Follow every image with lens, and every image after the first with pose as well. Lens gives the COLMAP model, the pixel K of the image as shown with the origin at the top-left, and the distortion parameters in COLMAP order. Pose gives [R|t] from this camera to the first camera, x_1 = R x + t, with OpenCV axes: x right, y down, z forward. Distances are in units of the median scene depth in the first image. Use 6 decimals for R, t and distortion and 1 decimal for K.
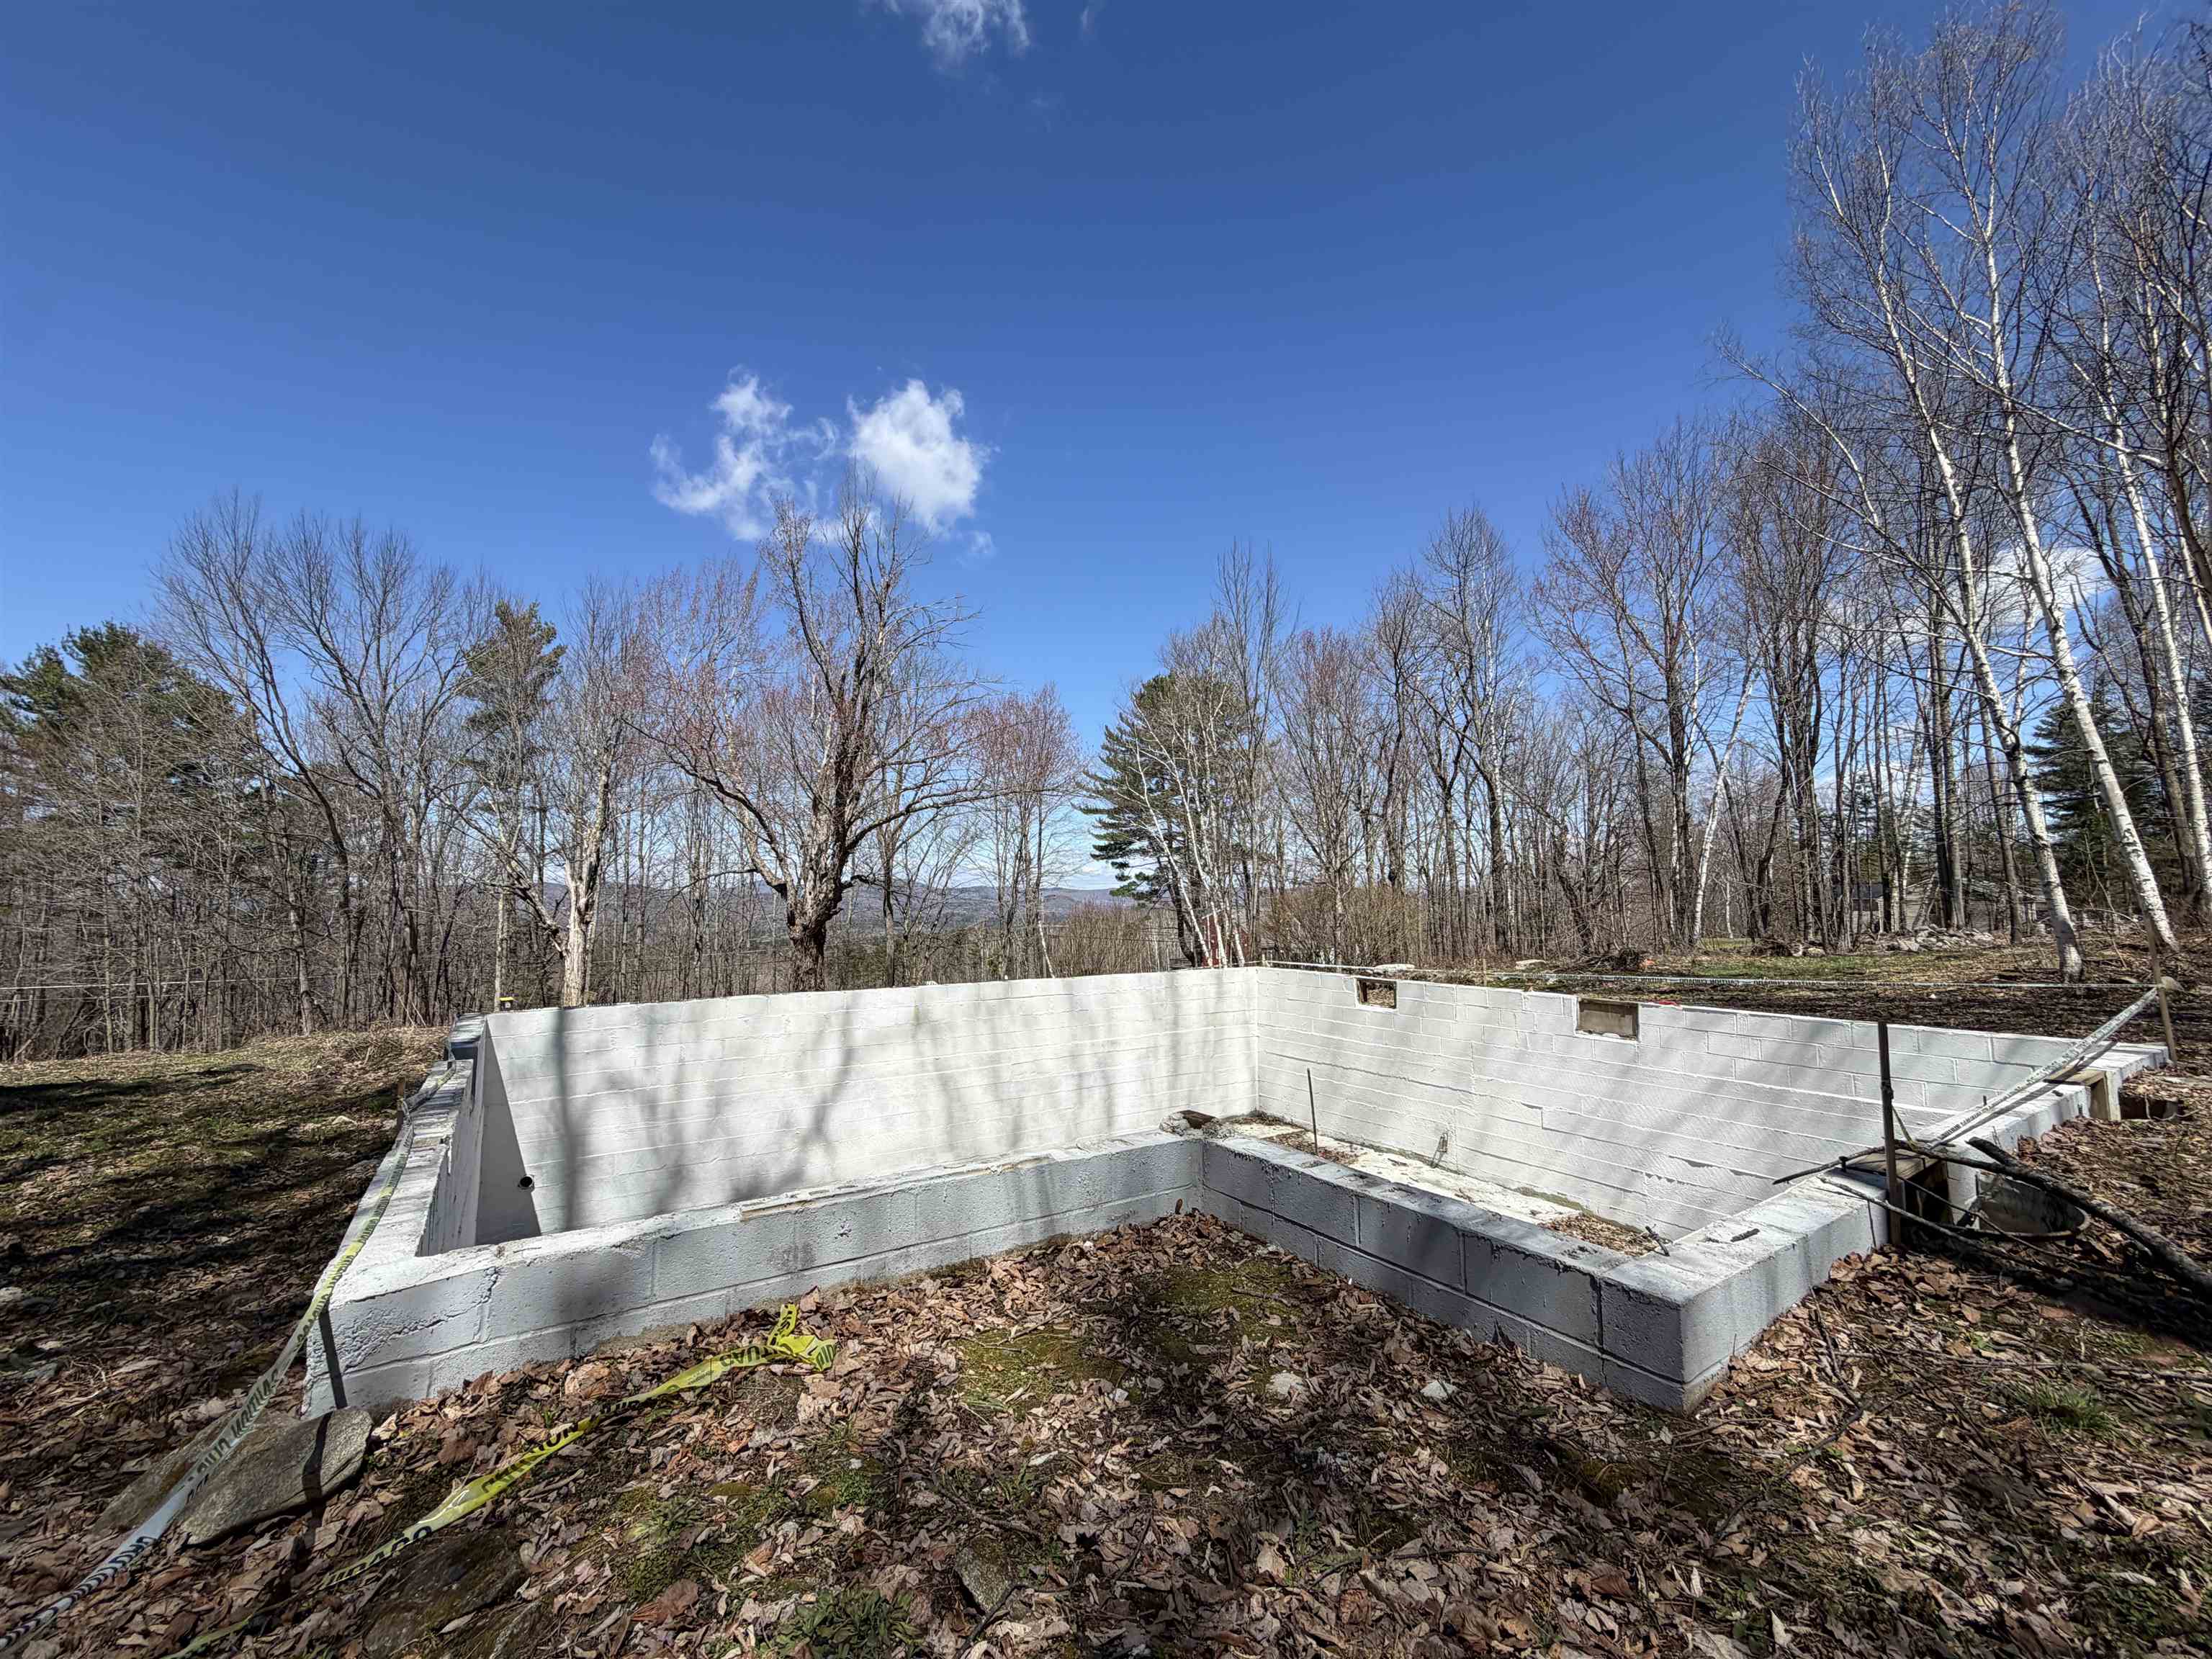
lens RADIAL K [[884.7, 0, 1100.1], [0, 884.7, 830.0], [0, 0, 1]] dist [-0.000047, 0.000366]
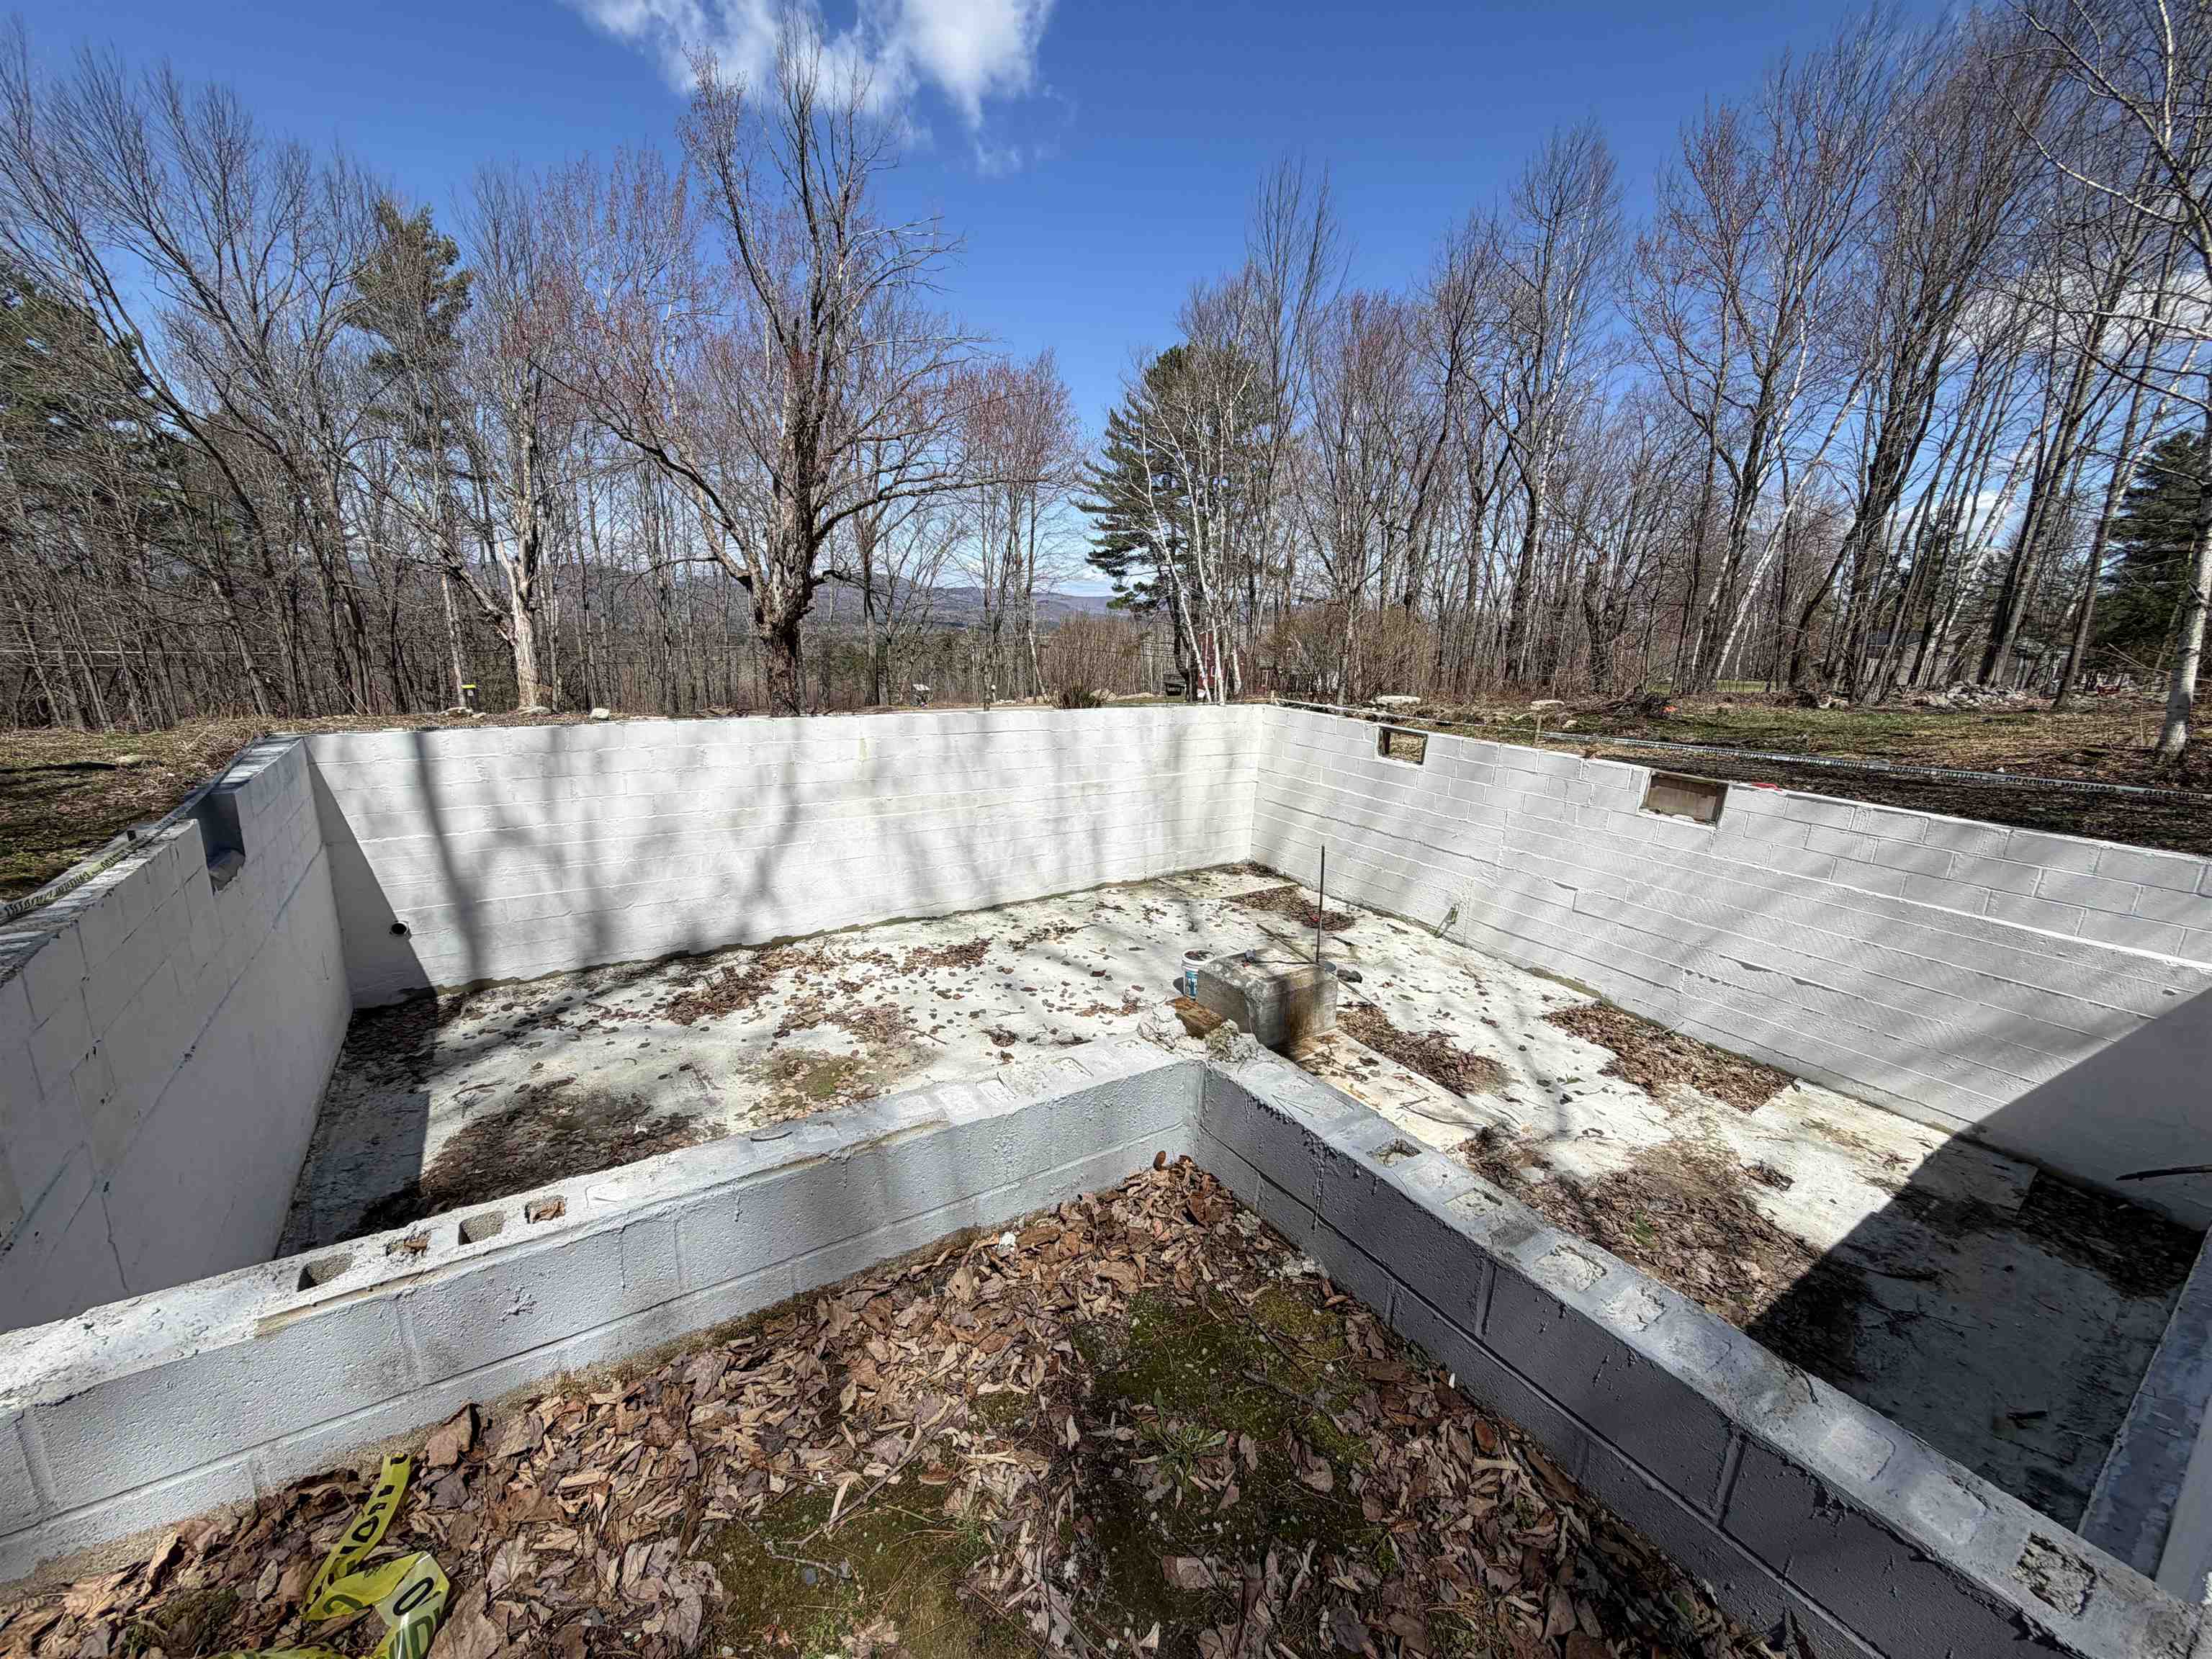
lens RADIAL K [[884.7, 0, 1100.1], [0, 884.7, 830.0], [0, 0, 1]] dist [-0.000047, 0.000366]
pose [[0.998867, 0.044934, 0.015699, 0.003180], [-0.047595, 0.946534, 0.319073, 0.000339], [-0.000522, -0.319458, 0.947600, 0.058408]]
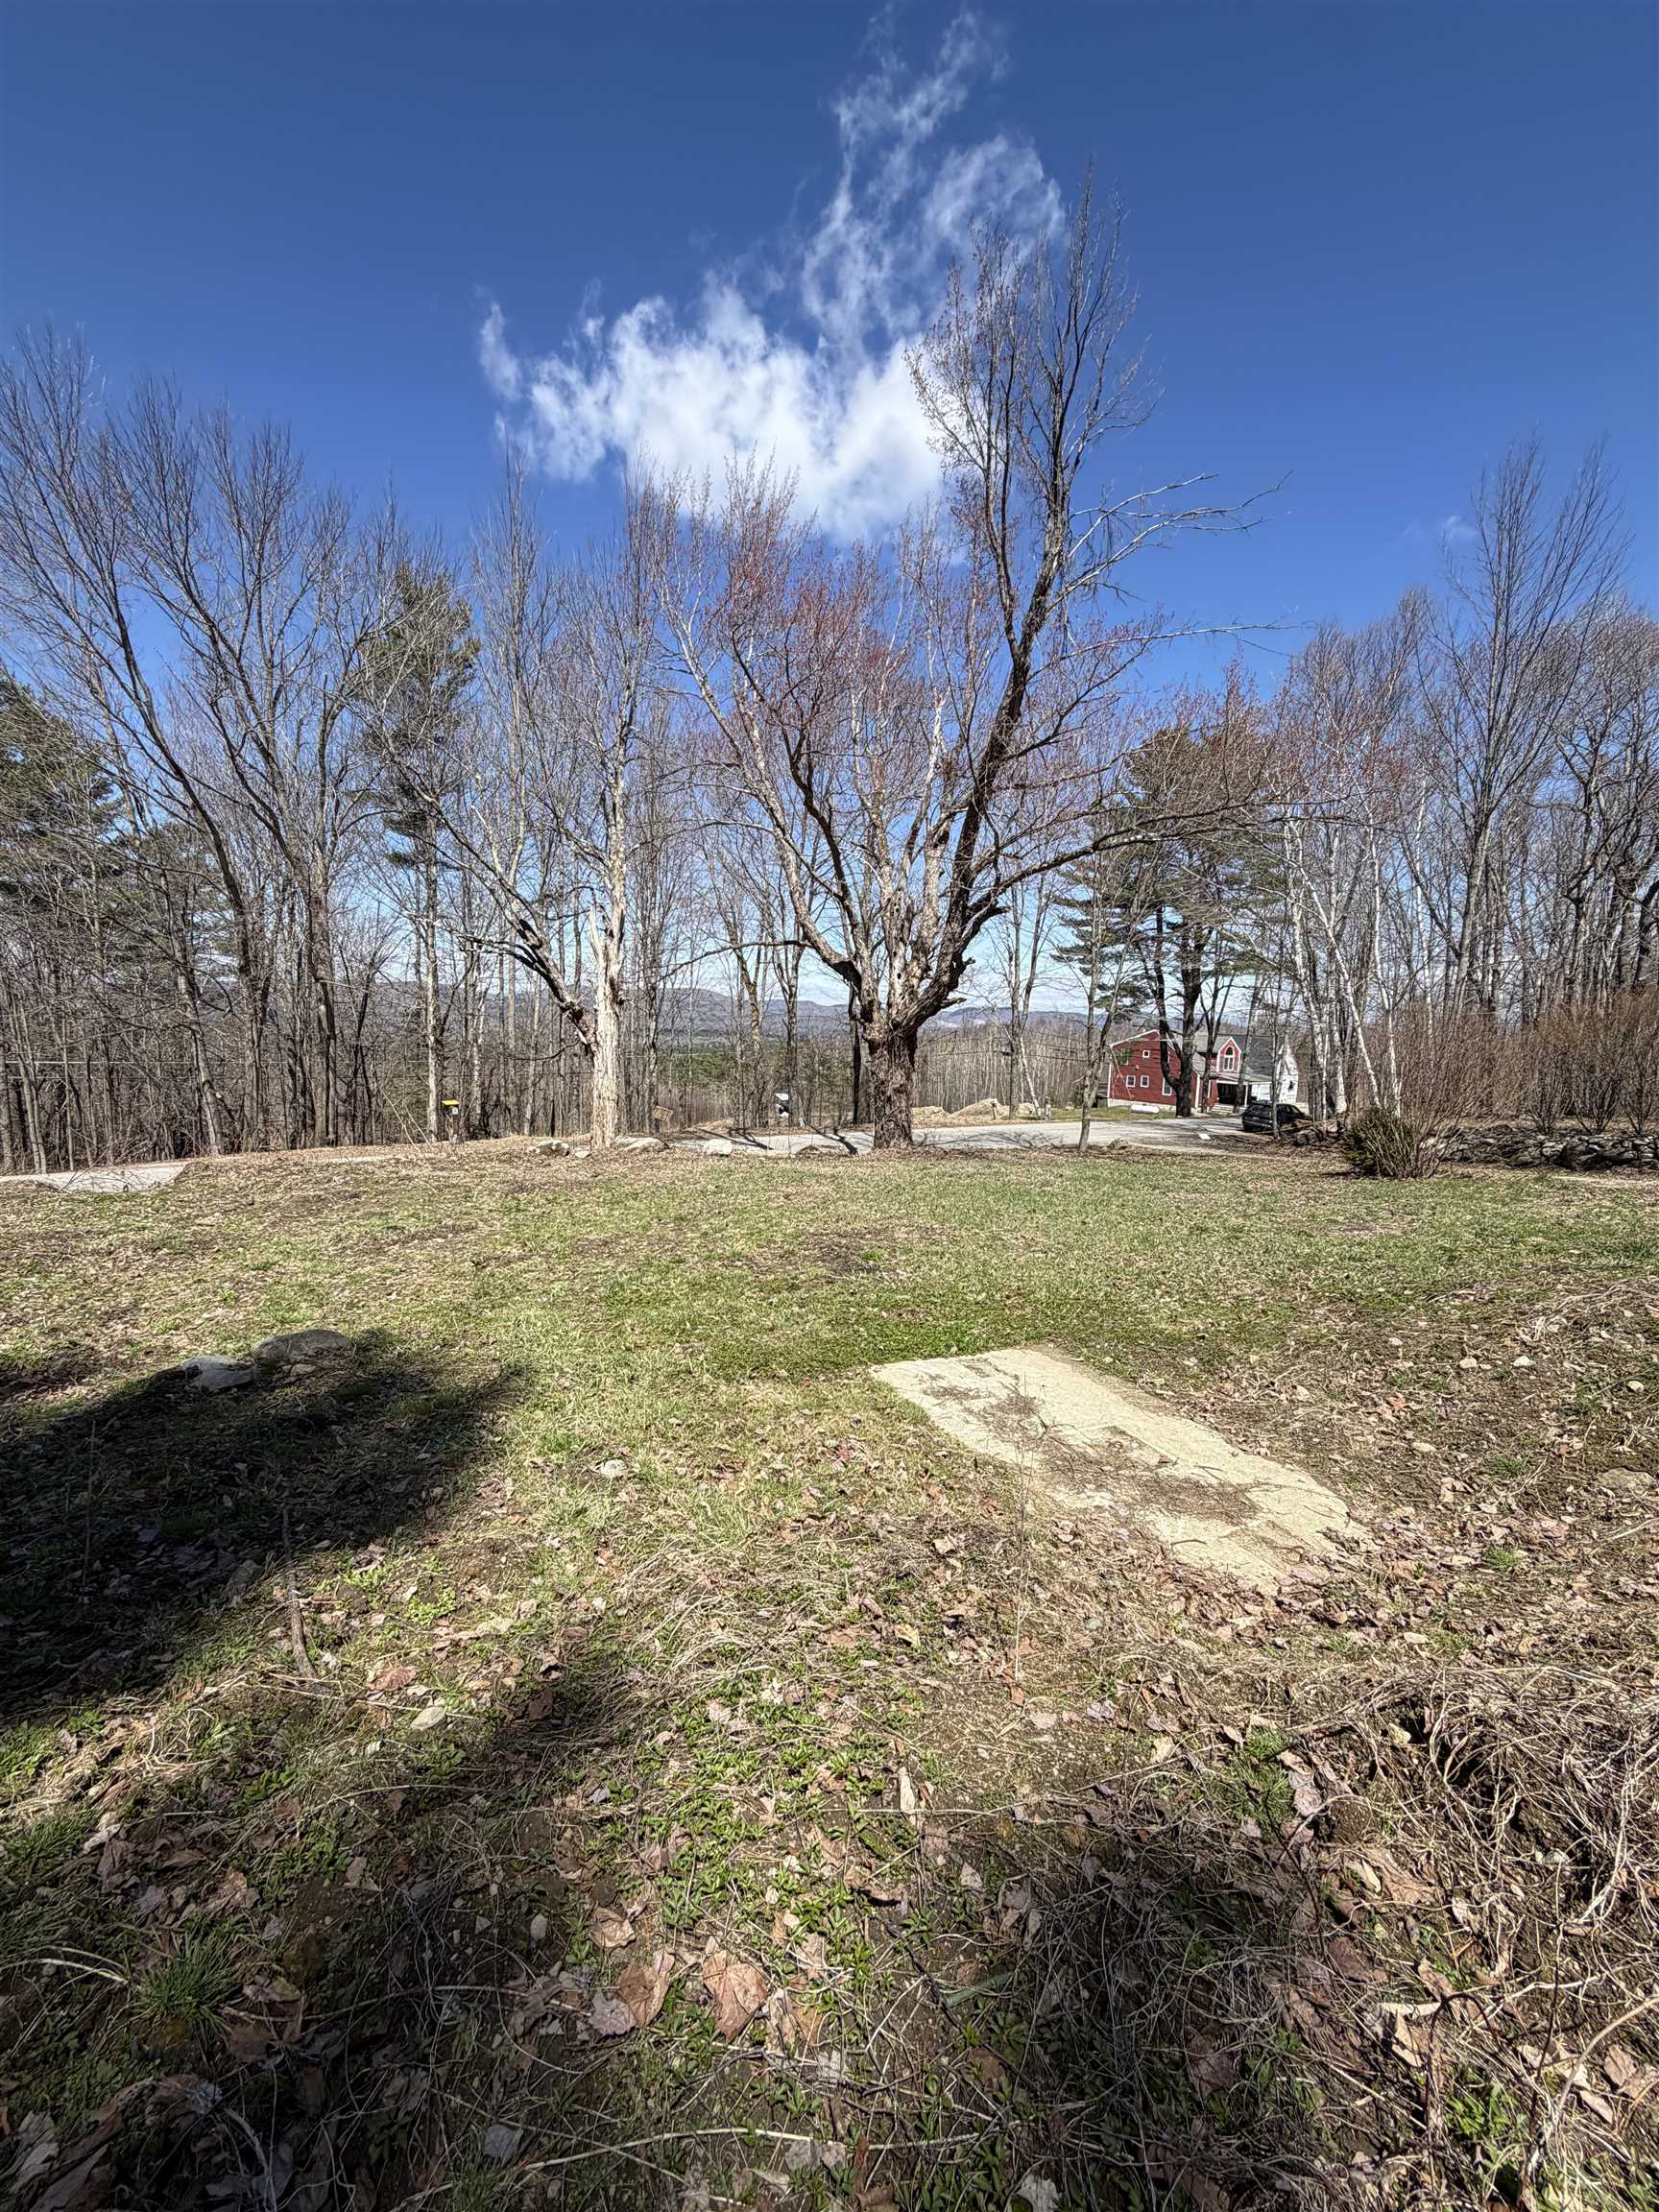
lens RADIAL K [[877.1, 0, 831.1], [0, 877.1, 1096.8], [0, 0, 1]] dist [0.000456, 0.000218]
pose [[0.995828, 0.048543, -0.077270, -0.371526], [-0.034831, 0.984860, 0.169816, 0.058154], [0.084344, -0.166416, 0.982442, 0.365917]]
